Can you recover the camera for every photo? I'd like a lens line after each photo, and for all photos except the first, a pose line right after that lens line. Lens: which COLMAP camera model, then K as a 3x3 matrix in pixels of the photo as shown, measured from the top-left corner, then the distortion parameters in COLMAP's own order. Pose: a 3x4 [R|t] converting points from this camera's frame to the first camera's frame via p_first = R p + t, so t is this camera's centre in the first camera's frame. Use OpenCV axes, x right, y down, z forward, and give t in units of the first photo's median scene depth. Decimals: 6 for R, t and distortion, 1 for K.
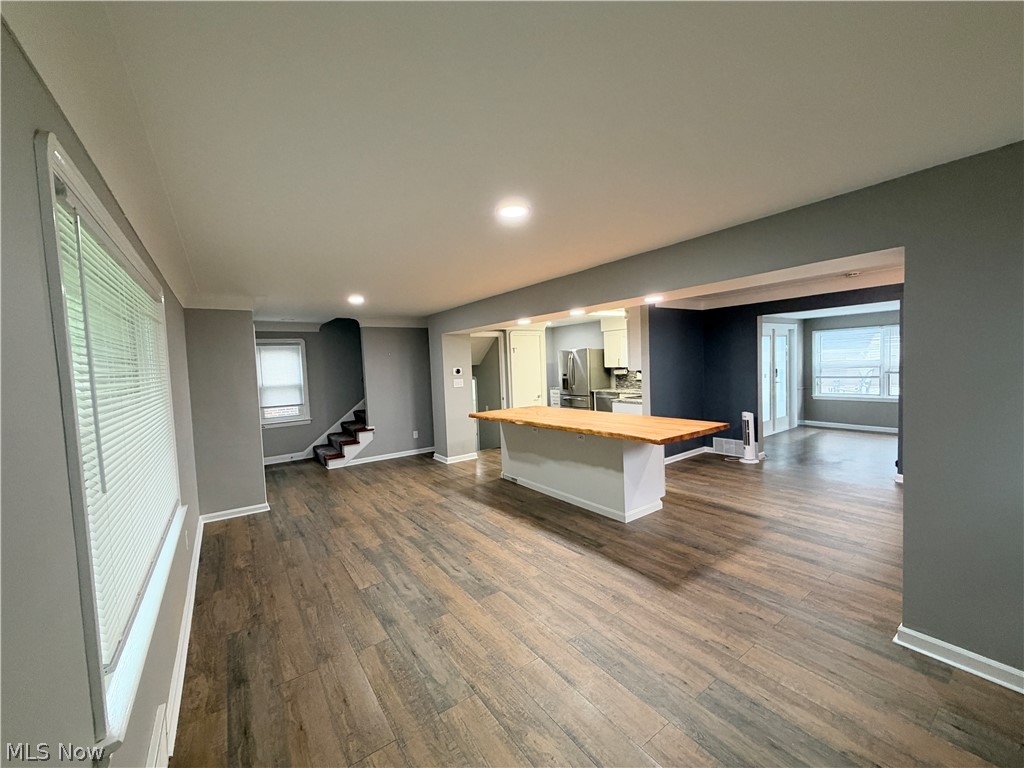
lens RADIAL K [[409.4, 0, 510.3], [0, 409.4, 385.3], [0, 0, 1]] dist [-0.000851, 0.000314]
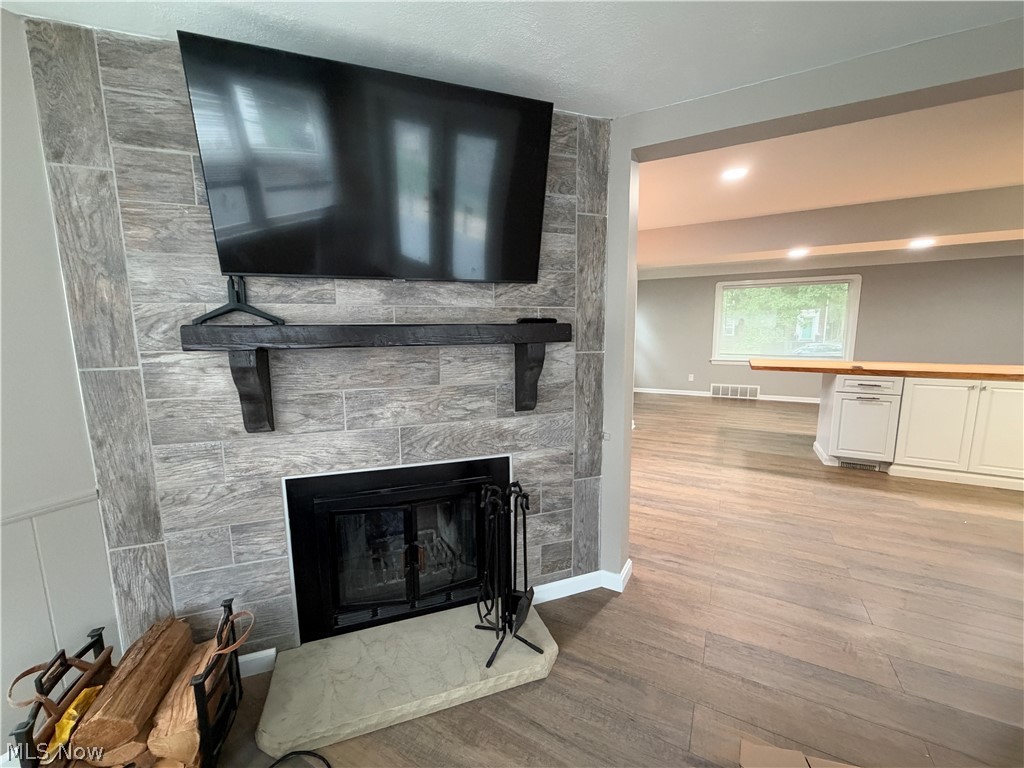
lens RADIAL K [[409.4, 0, 510.3], [0, 409.4, 385.3], [0, 0, 1]] dist [-0.000851, 0.000314]
pose [[-0.895485, 0.110814, -0.431077, 1.850767], [0.022905, 0.978702, 0.204006, -0.108437], [0.444503, 0.172811, -0.878950, 1.953497]]
